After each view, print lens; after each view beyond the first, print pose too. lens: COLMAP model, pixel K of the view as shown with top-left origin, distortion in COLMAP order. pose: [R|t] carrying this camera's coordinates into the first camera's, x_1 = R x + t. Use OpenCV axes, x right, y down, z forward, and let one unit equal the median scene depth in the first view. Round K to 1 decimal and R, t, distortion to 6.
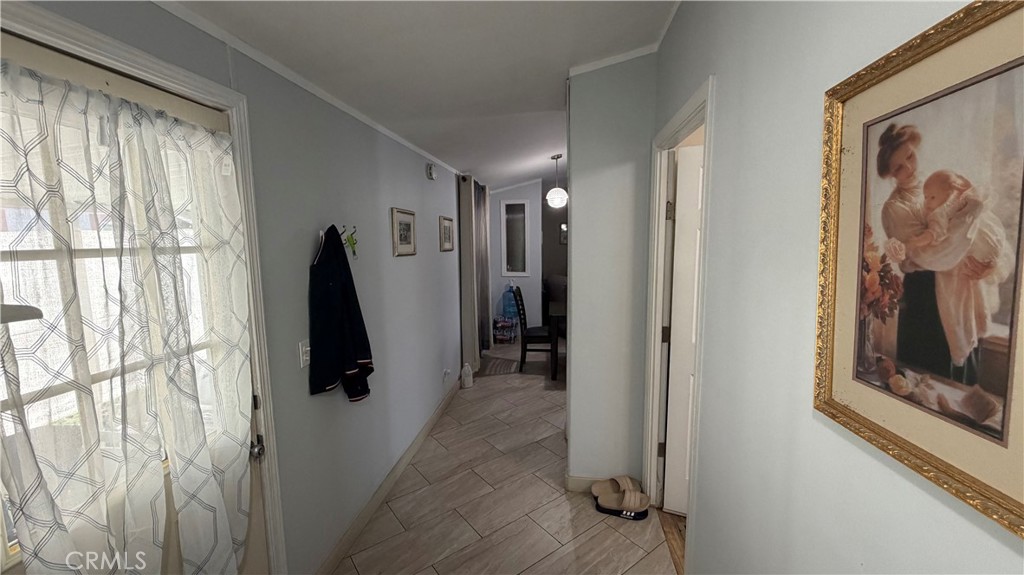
lens RADIAL K [[407.5, 0, 514.9], [0, 407.5, 286.5], [0, 0, 1]] dist [-0.001775, 0.000664]
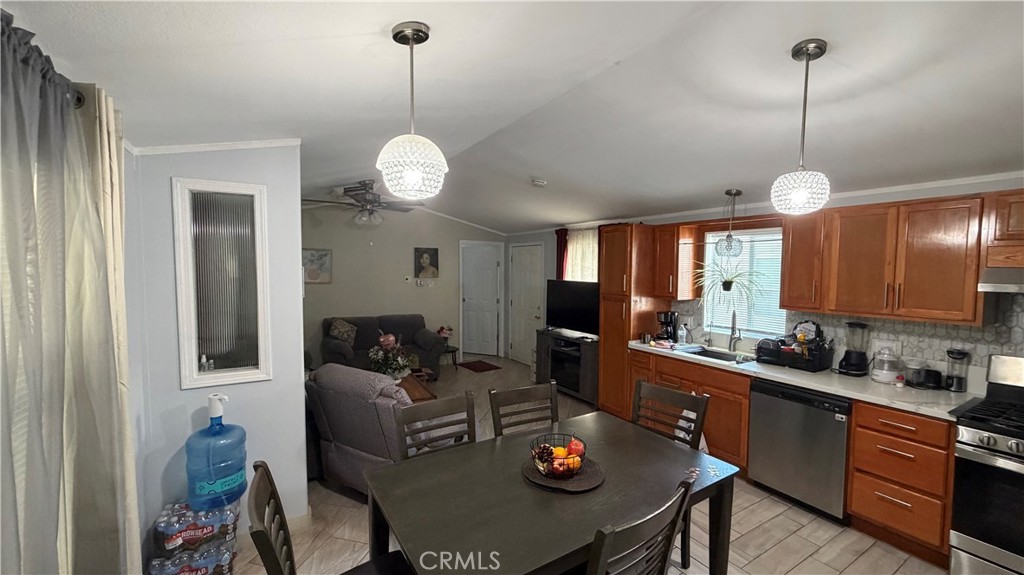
lens RADIAL K [[407.5, 0, 509.7], [0, 407.5, 291.0], [0, 0, 1]] dist [-0.001775, 0.000664]
pose [[0.794354, -0.015736, 0.607251, -0.042603], [0.055401, 0.997375, -0.046626, -0.174897], [-0.604923, 0.070679, 0.793141, 1.196787]]
